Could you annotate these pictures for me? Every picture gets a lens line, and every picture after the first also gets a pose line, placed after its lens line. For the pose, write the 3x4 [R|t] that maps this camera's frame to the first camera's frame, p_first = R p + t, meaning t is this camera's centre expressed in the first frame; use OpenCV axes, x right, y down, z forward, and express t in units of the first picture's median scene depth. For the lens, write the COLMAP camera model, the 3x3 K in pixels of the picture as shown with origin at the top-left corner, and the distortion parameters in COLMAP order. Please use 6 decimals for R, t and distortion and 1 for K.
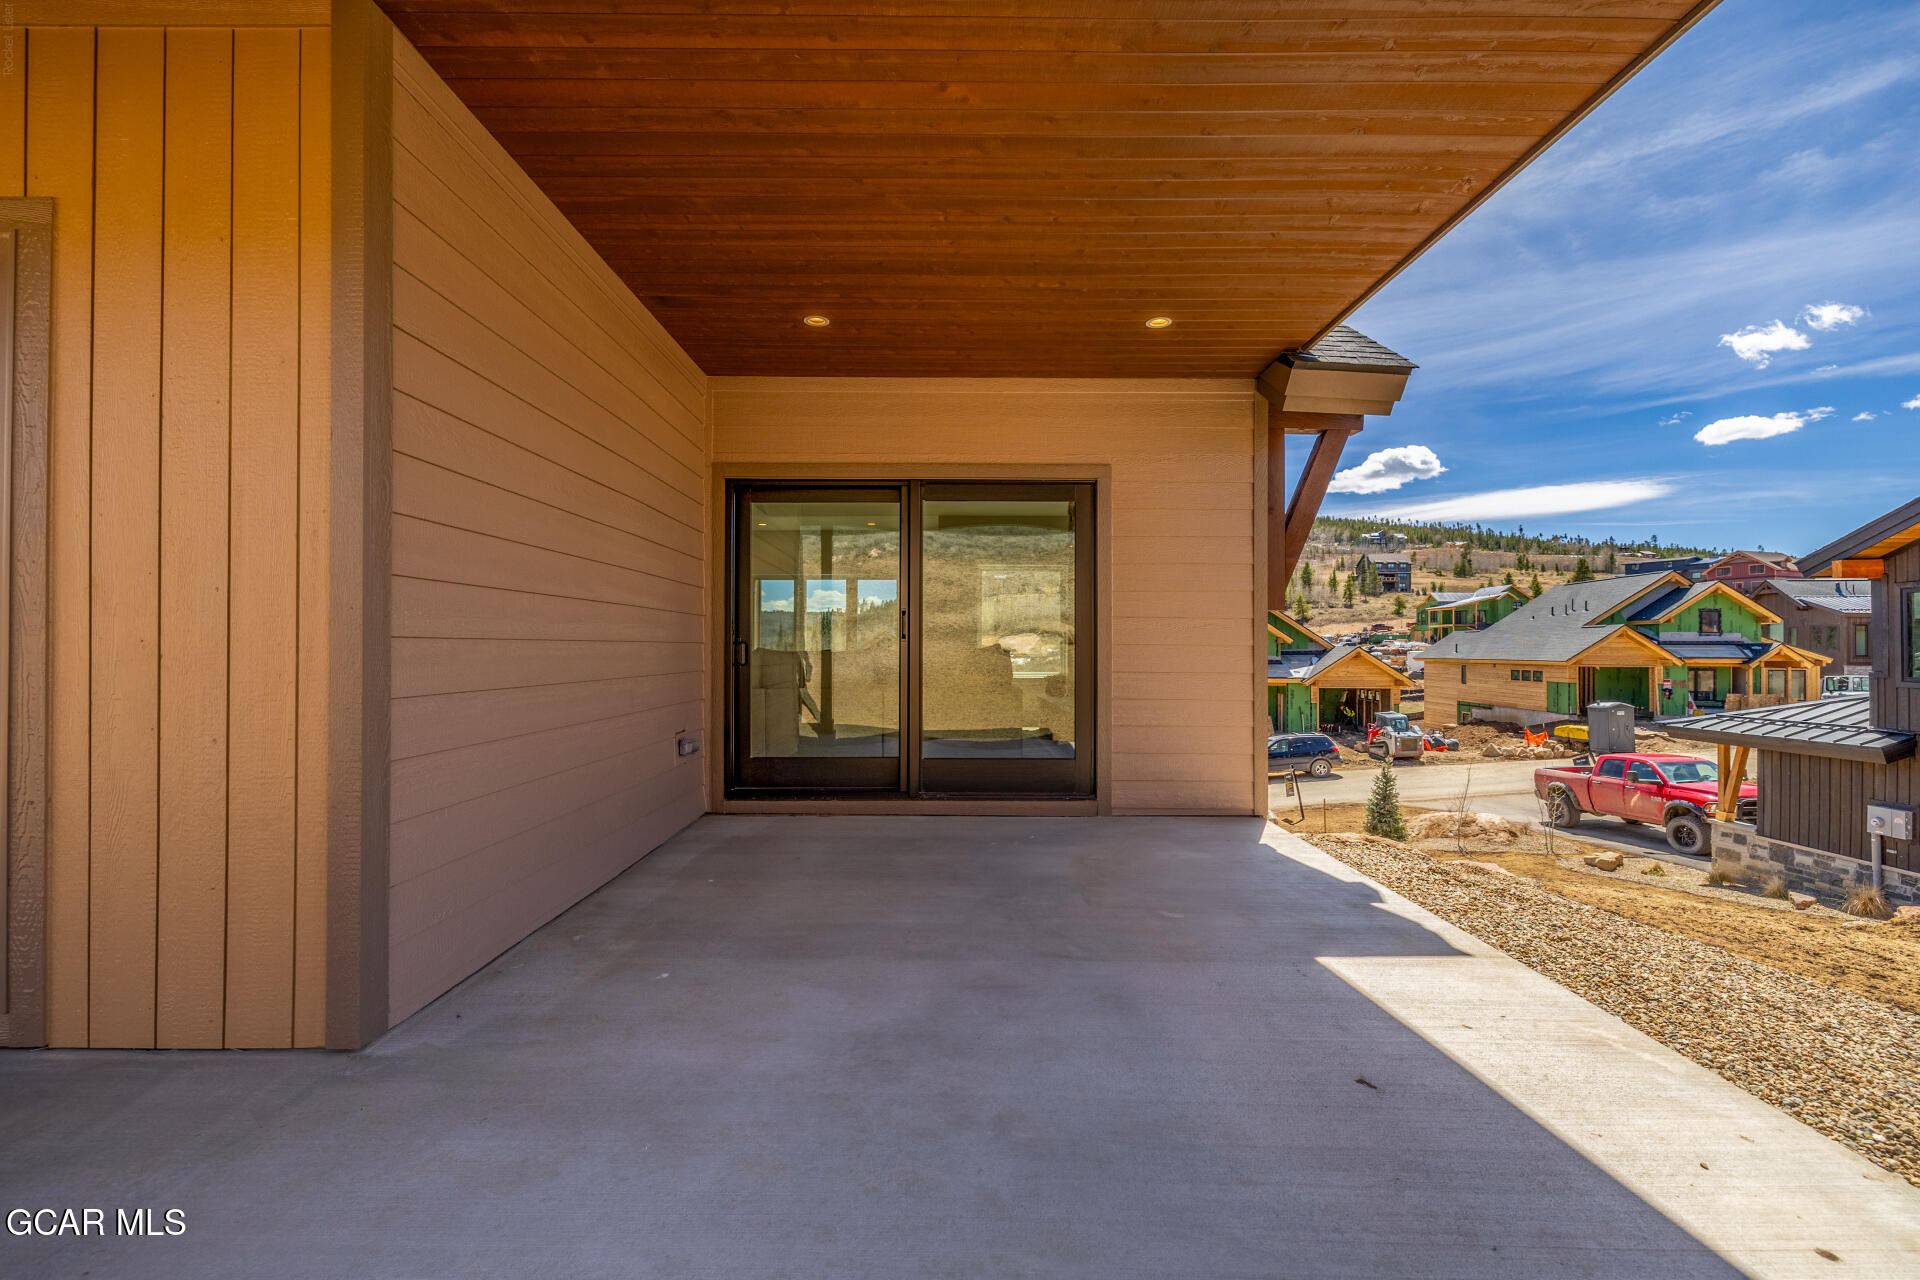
lens RADIAL K [[801.4, 0, 947.3], [0, 801.4, 645.1], [0, 0, 1]] dist [-0.002115, -0.000040]
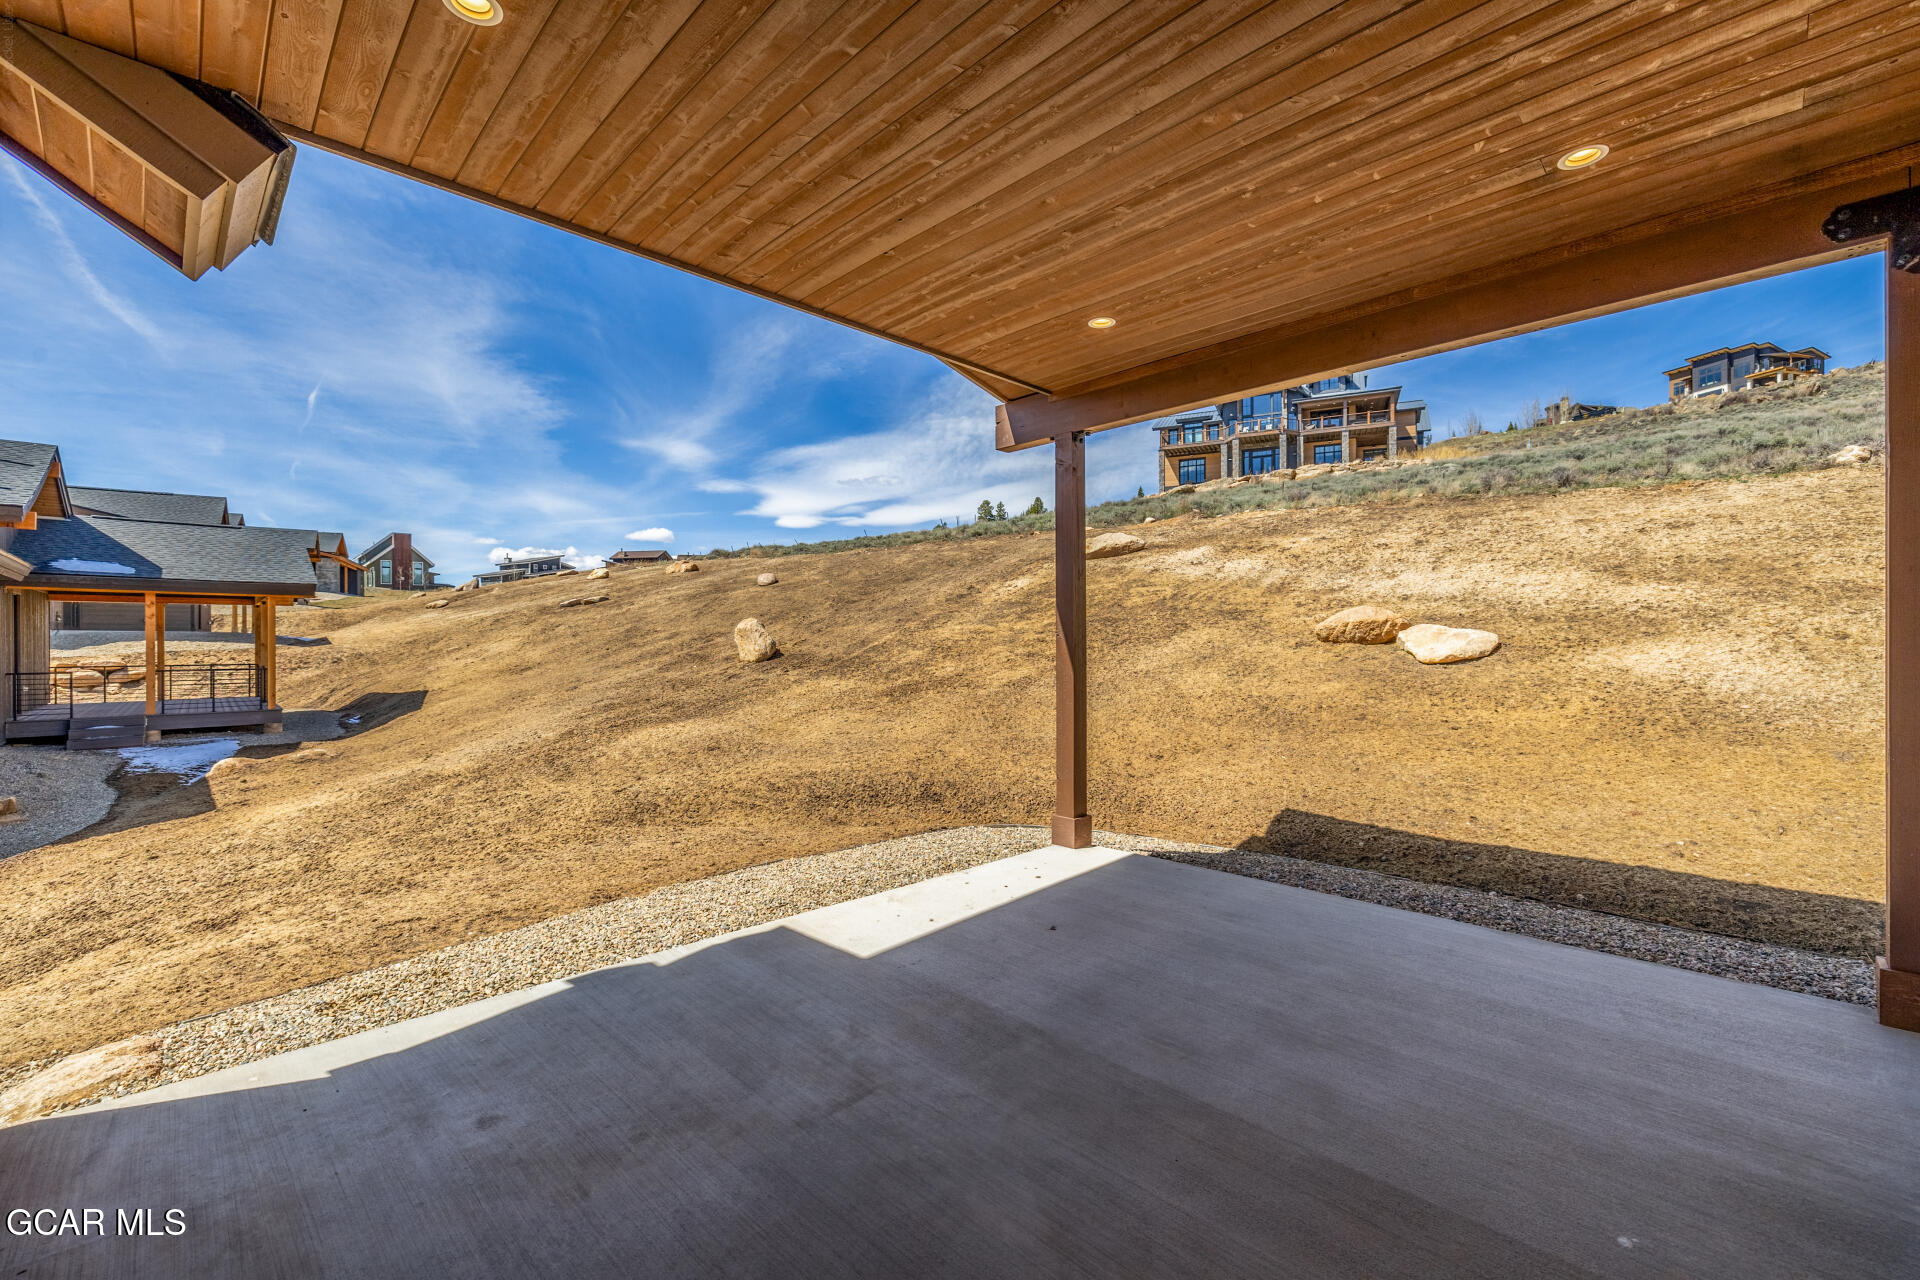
lens RADIAL K [[801.4, 0, 947.3], [0, 801.4, 645.1], [0, 0, 1]] dist [-0.002115, -0.000040]
pose [[-0.690588, -0.008401, 0.723199, -0.416701], [-0.006186, 0.999965, 0.005710, -0.054250], [-0.723222, -0.000531, -0.690616, 1.732542]]
